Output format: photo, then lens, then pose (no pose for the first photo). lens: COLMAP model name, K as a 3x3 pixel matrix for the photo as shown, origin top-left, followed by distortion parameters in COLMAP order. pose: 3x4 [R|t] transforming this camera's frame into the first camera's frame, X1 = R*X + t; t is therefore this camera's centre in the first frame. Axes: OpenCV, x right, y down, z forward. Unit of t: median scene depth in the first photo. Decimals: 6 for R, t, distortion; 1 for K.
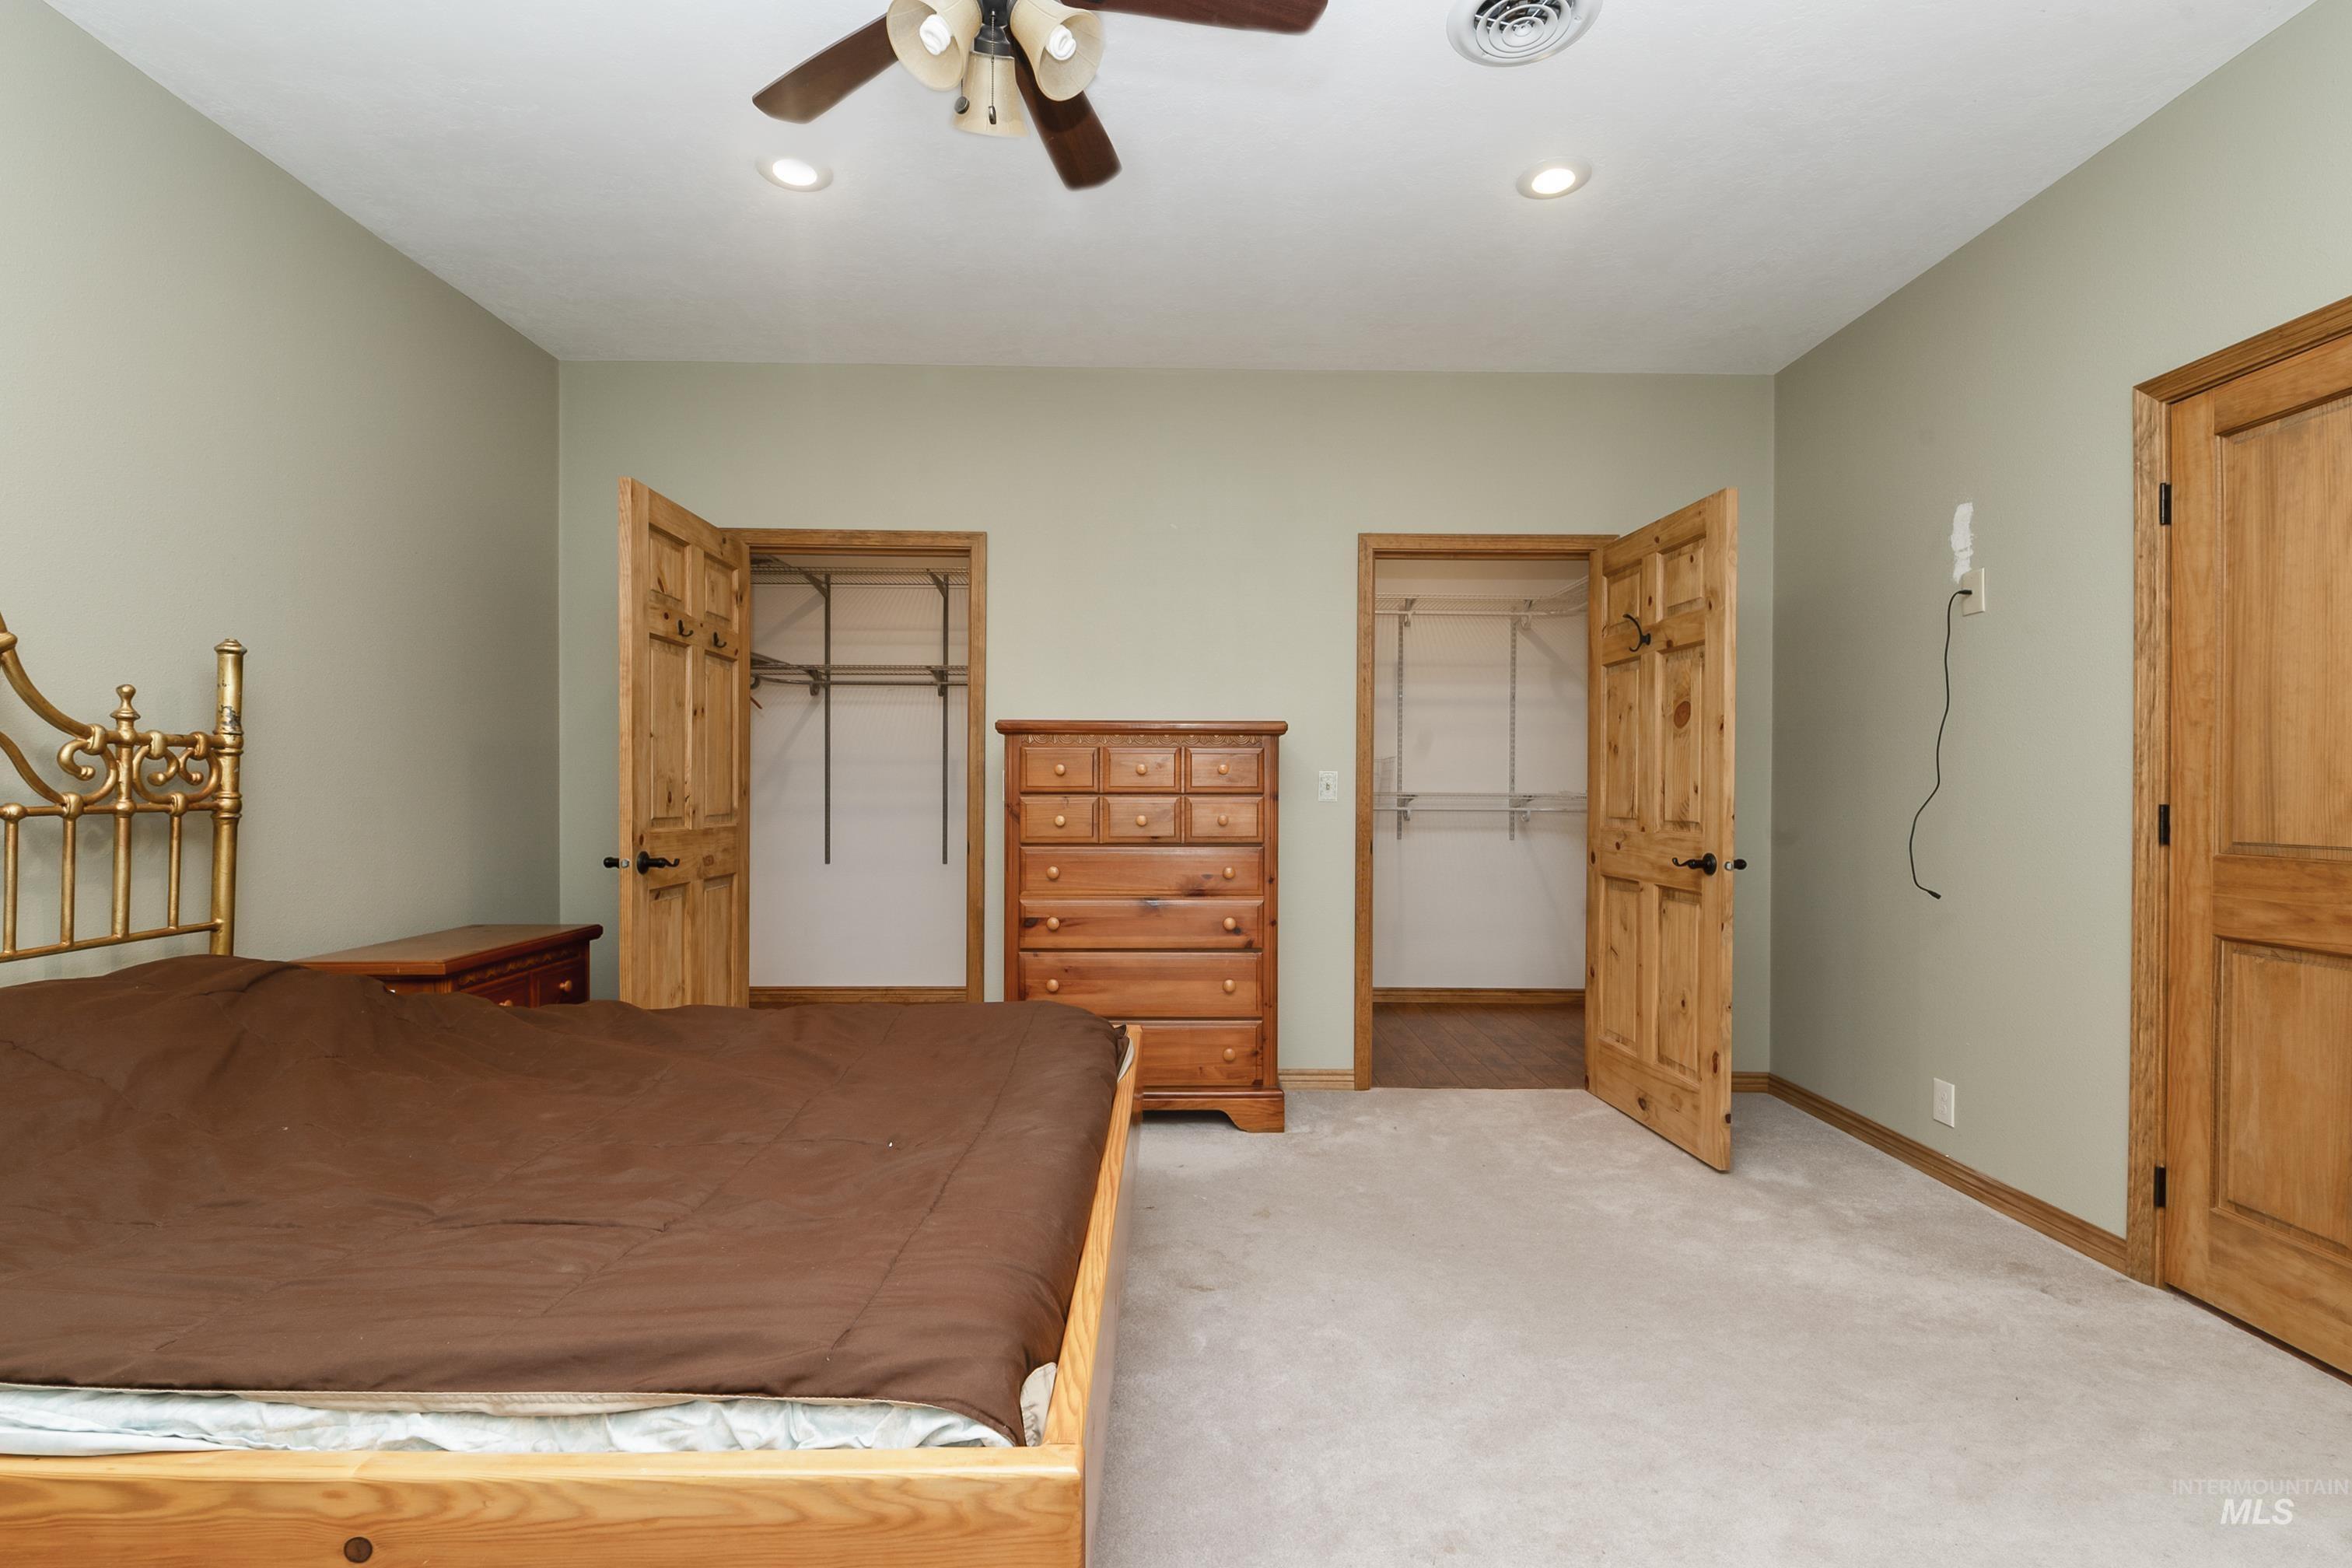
lens RADIAL K [[1030.9, 0, 1177.6], [0, 1030.9, 797.8], [0, 0, 1]] dist [0.002860, -0.008512]
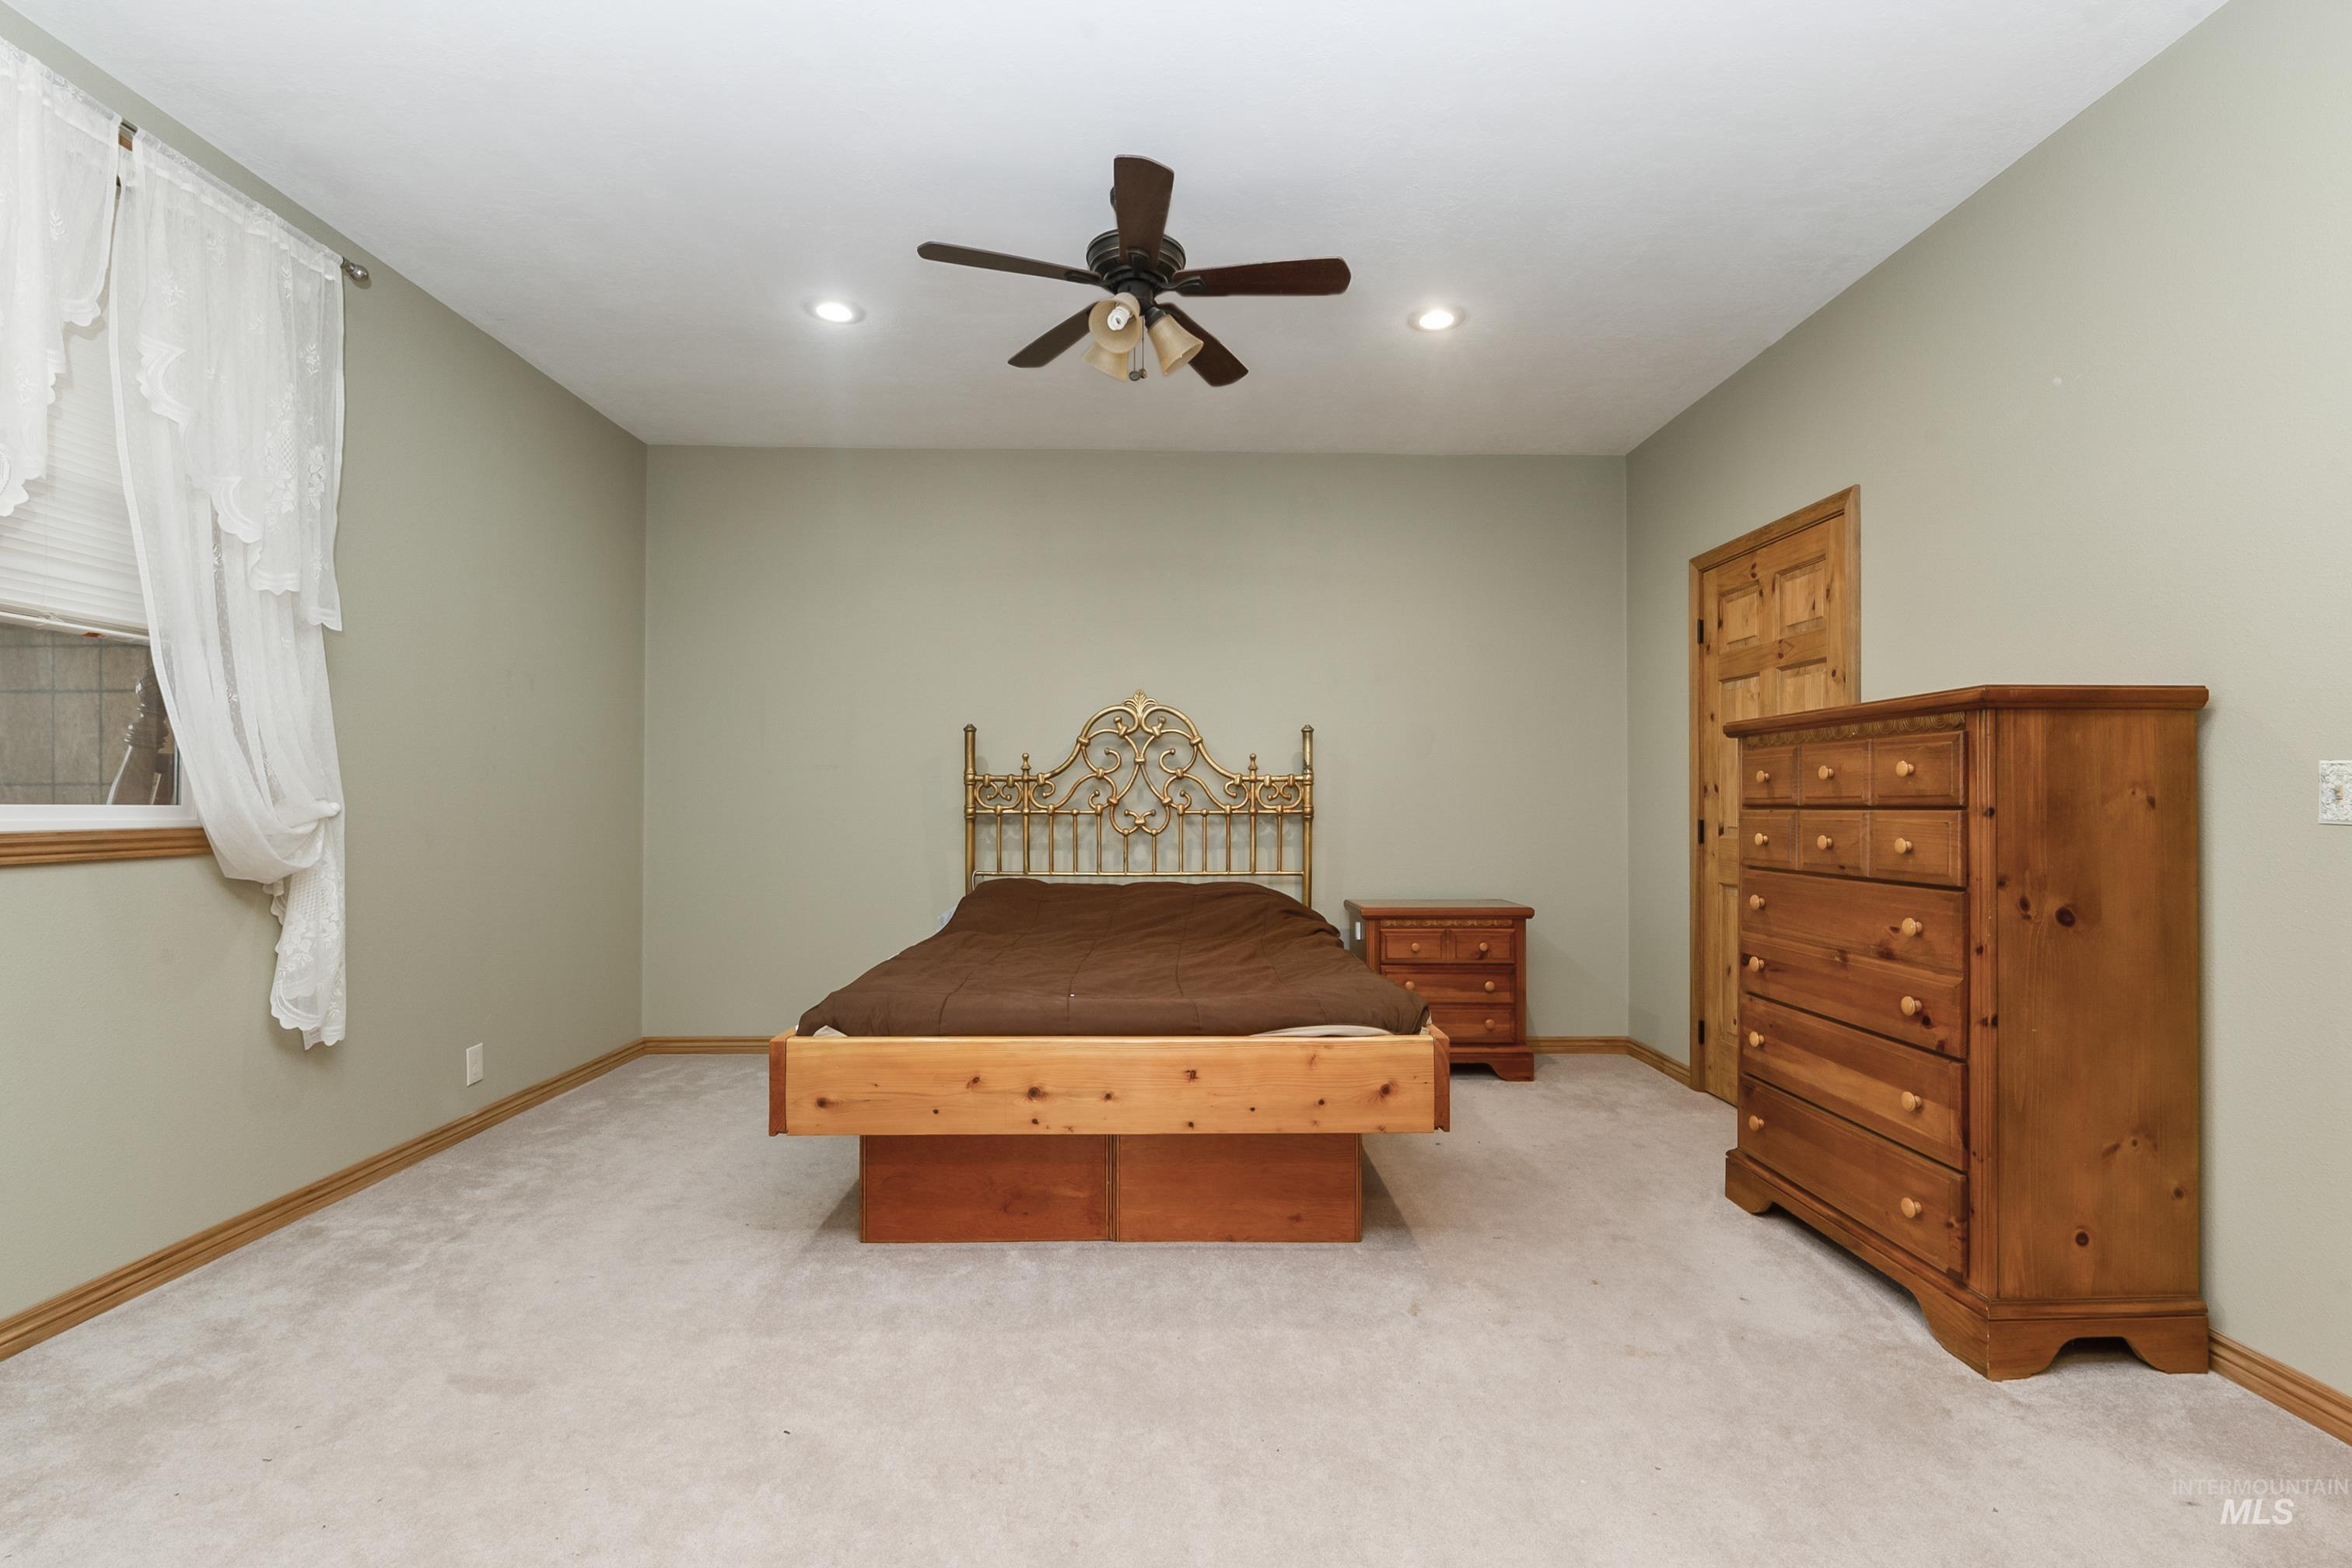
lens RADIAL K [[1030.9, 0, 1175.7], [0, 1030.9, 781.4], [0, 0, 1]] dist [0.002860, -0.008512]
pose [[-0.003075, -0.023123, -0.999728, 0.998086], [-0.006581, 0.999711, -0.023102, -0.003308], [0.999974, 0.006508, -0.003227, 0.755402]]
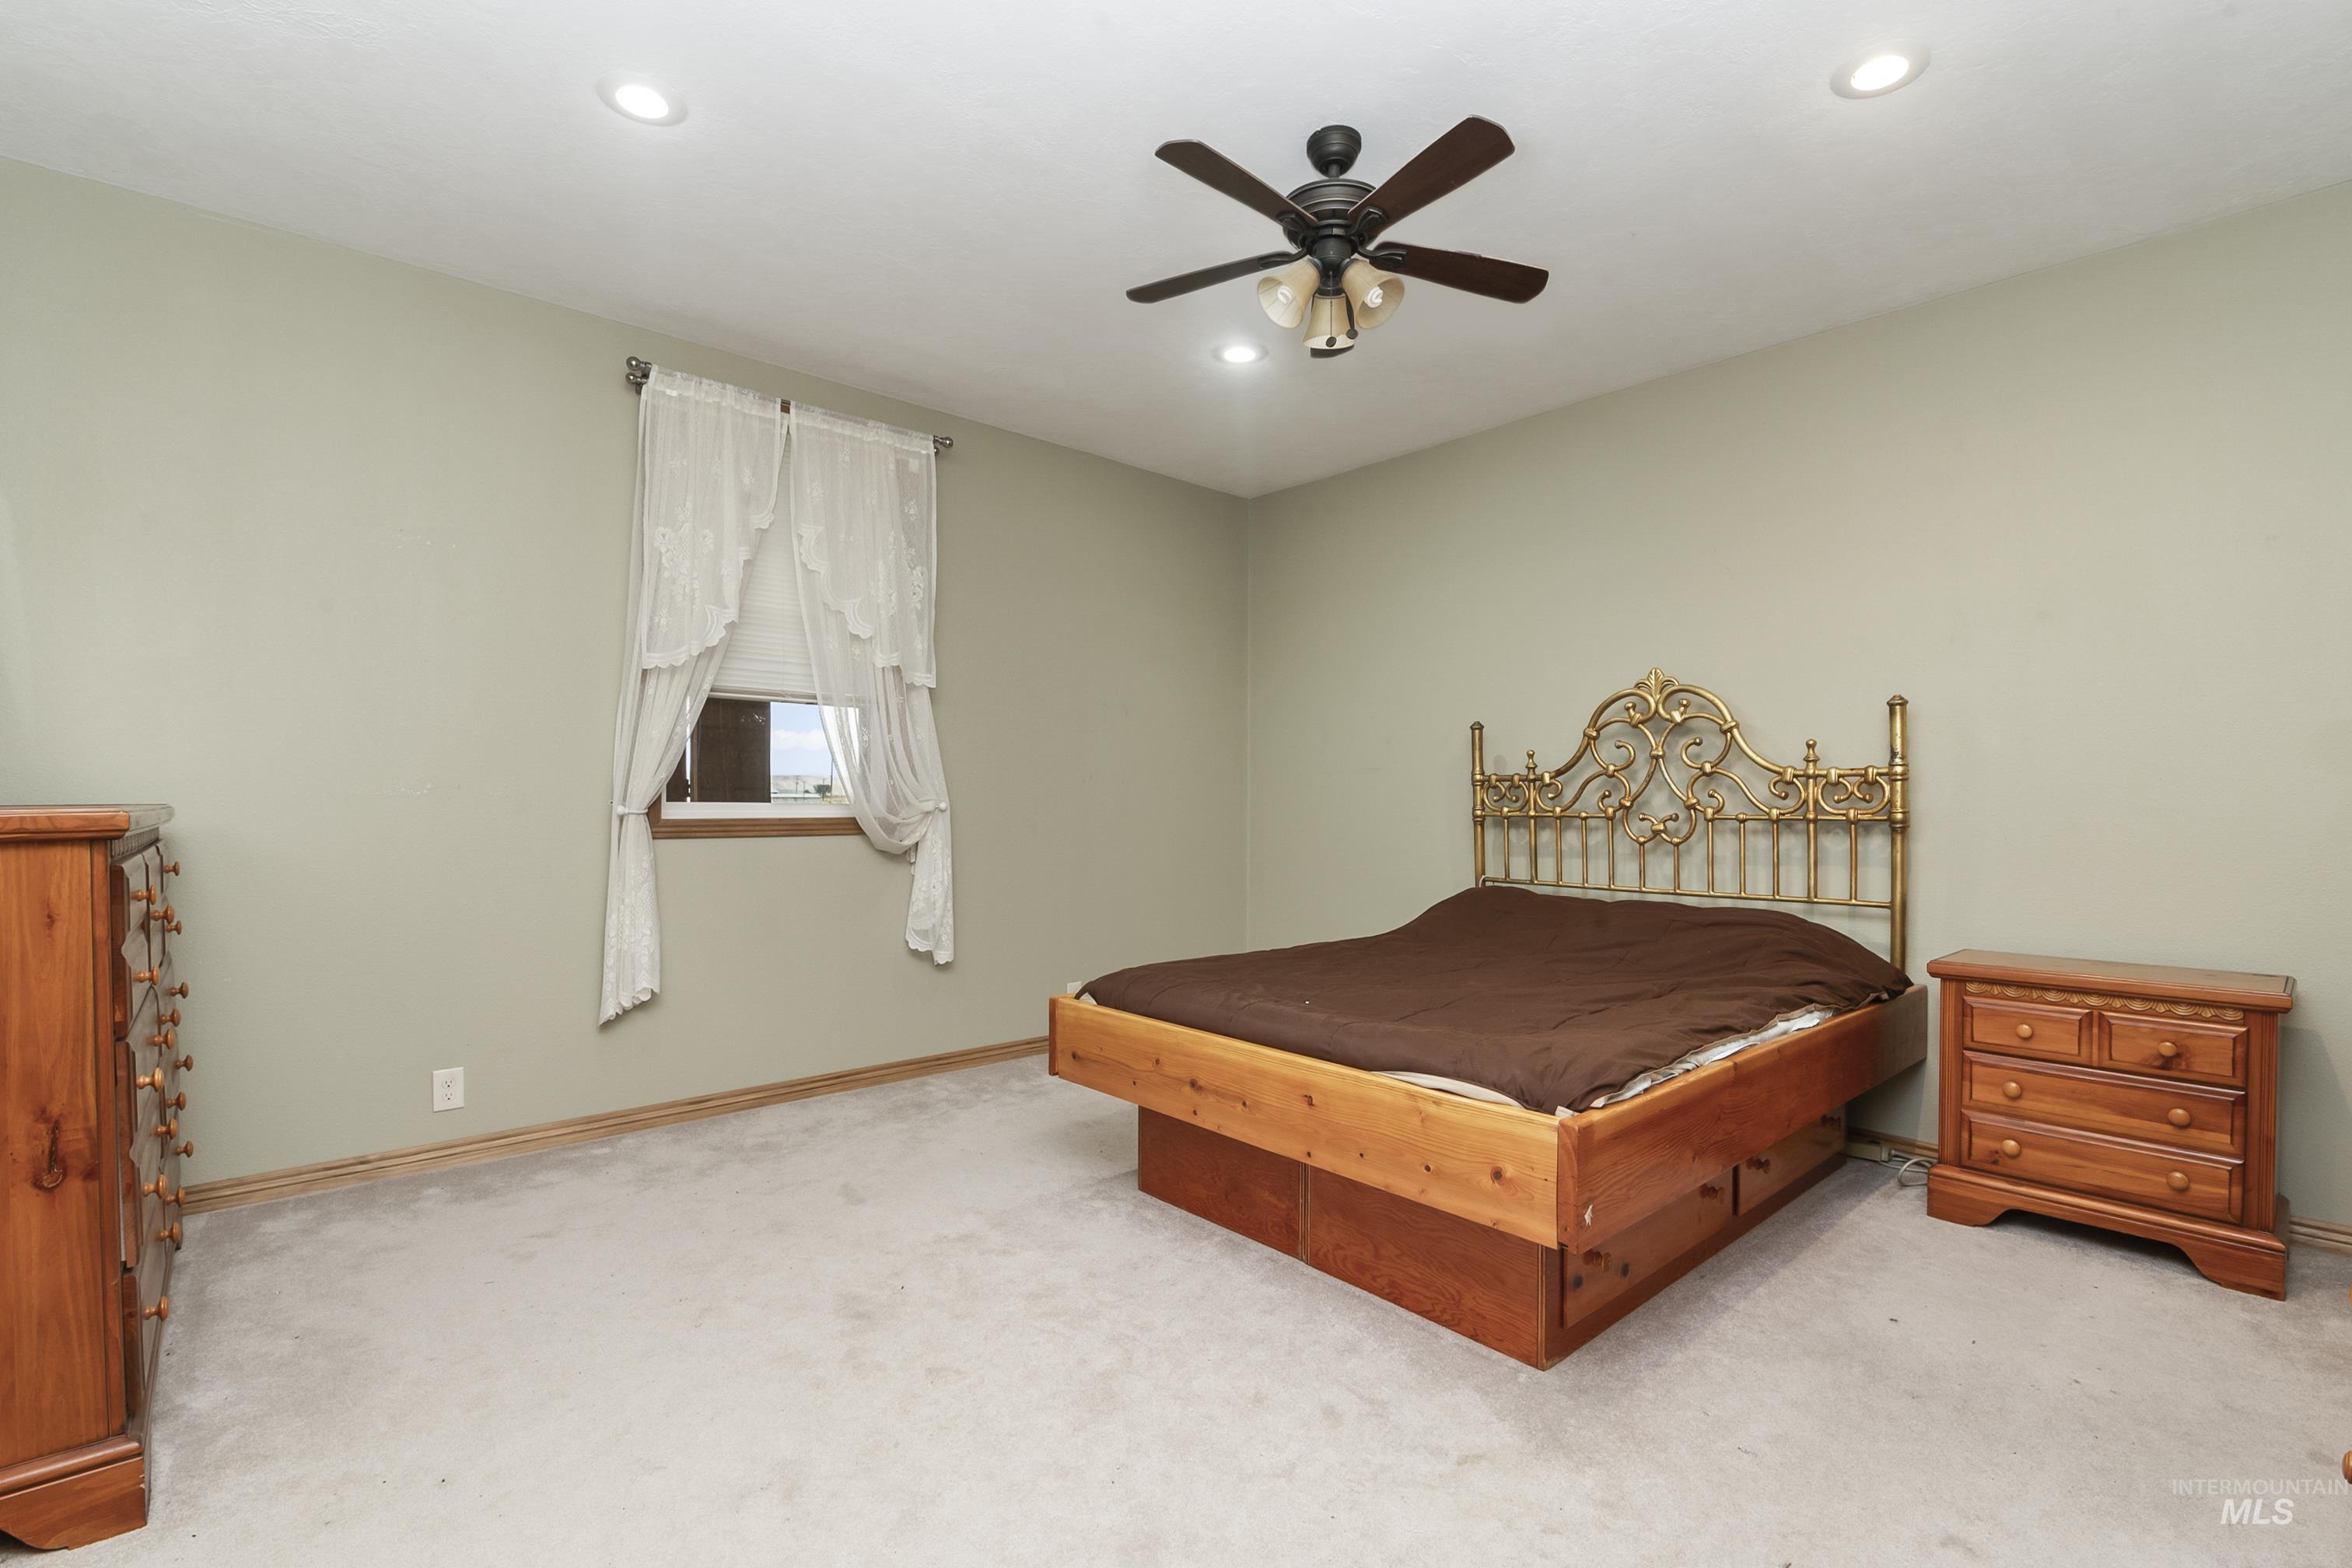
lens RADIAL K [[1030.9, 0, 1169.5], [0, 1030.9, 797.7], [0, 0, 1]] dist [0.002860, -0.008512]
pose [[-0.754929, -0.008794, -0.655748, 0.683045], [-0.009605, 0.999951, -0.002352, -0.007171], [0.655736, 0.004522, -0.754977, 1.385365]]
